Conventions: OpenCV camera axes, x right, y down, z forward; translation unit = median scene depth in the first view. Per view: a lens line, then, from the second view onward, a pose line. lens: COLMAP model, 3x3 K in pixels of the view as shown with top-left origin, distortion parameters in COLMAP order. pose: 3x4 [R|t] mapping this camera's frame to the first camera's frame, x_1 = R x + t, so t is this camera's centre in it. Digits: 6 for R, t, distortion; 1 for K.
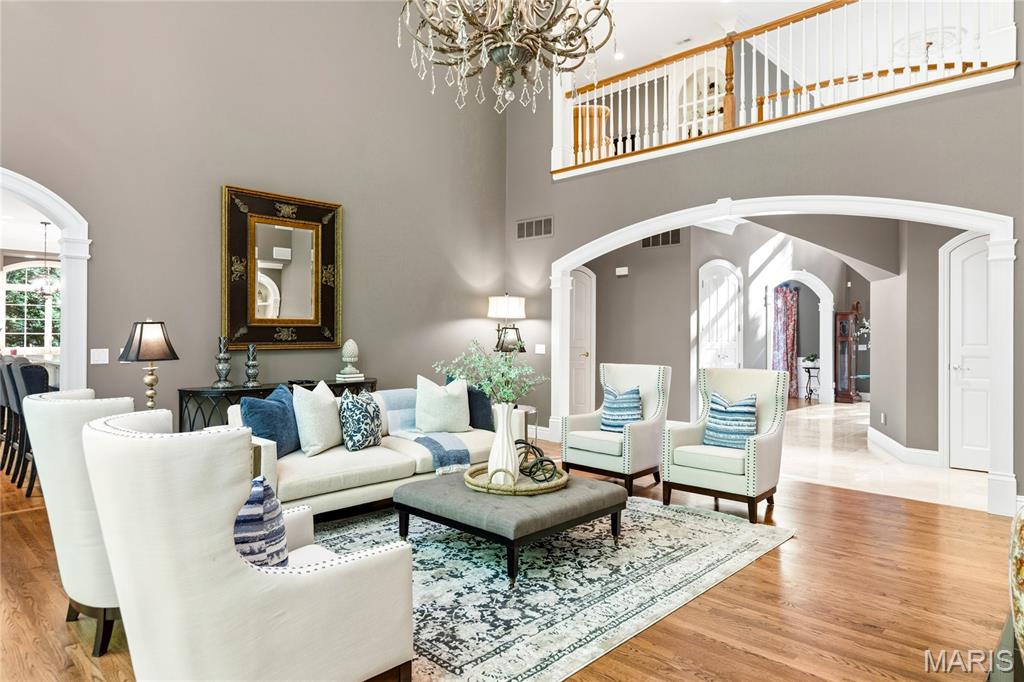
lens RADIAL K [[600.2, 0, 510.1], [0, 600.2, 338.6], [0, 0, 1]] dist [0.002377, -0.000386]
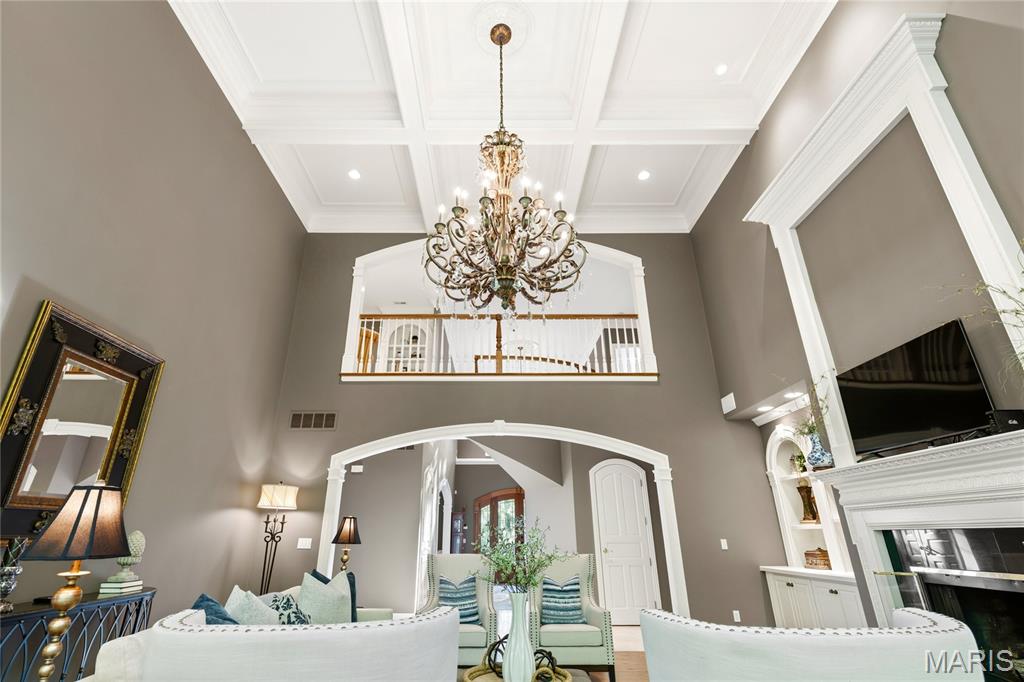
lens RADIAL K [[473.0, 0, 514.0], [0, 473.0, 344.6], [0, 0, 1]] dist [0.004212, 0.000410]
pose [[0.727854, 0.250845, 0.638205, -0.291267], [0.009059, 0.927093, -0.374723, 0.009722], [-0.685672, 0.278525, 0.672516, 0.166974]]
